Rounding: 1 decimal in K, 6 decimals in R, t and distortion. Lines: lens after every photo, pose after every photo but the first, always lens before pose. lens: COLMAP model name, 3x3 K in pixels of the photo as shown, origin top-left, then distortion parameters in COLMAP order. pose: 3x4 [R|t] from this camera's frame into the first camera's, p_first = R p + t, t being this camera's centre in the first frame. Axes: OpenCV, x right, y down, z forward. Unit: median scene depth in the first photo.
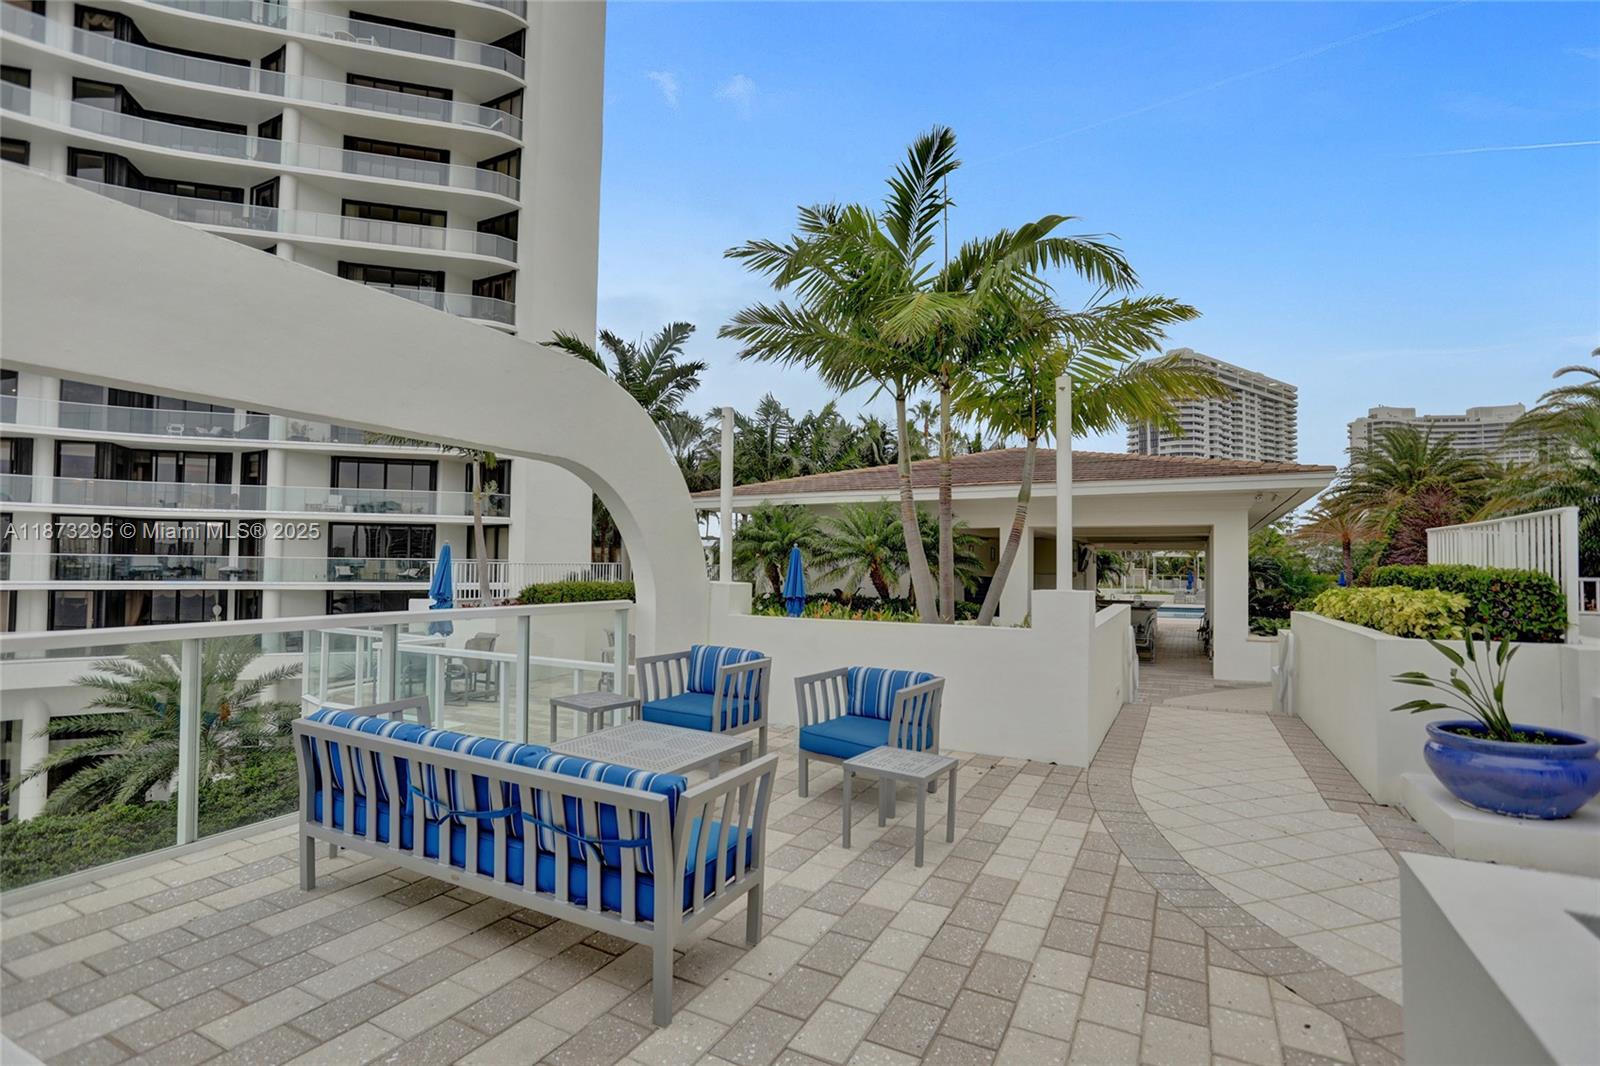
lens RADIAL K [[768.9, 0, 793.3], [0, 768.9, 535.5], [0, 0, 1]] dist [-0.059893, 0.034171]
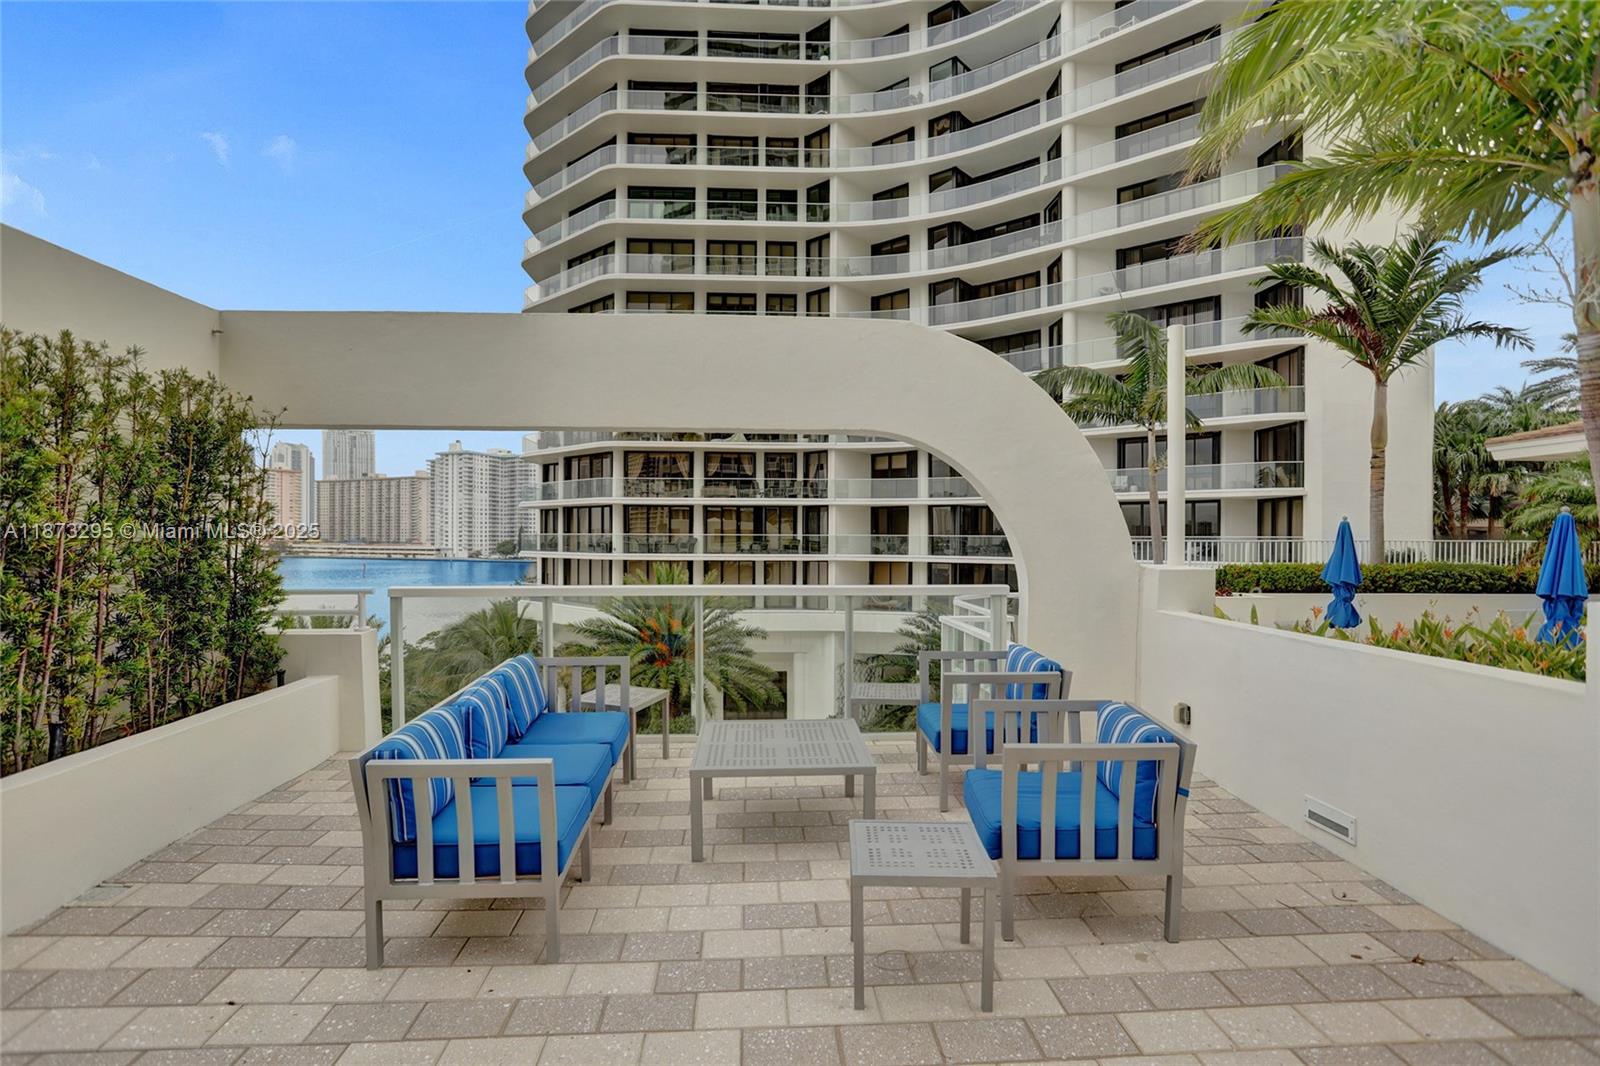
lens RADIAL K [[777.5, 0, 778.8], [0, 777.5, 537.6], [0, 0, 1]] dist [-0.061649, 0.029316]
pose [[0.518397, -0.006580, -0.855115, 0.095049], [0.034023, 0.999337, 0.012936, 0.002802], [0.854463, -0.035799, 0.518277, 0.084560]]
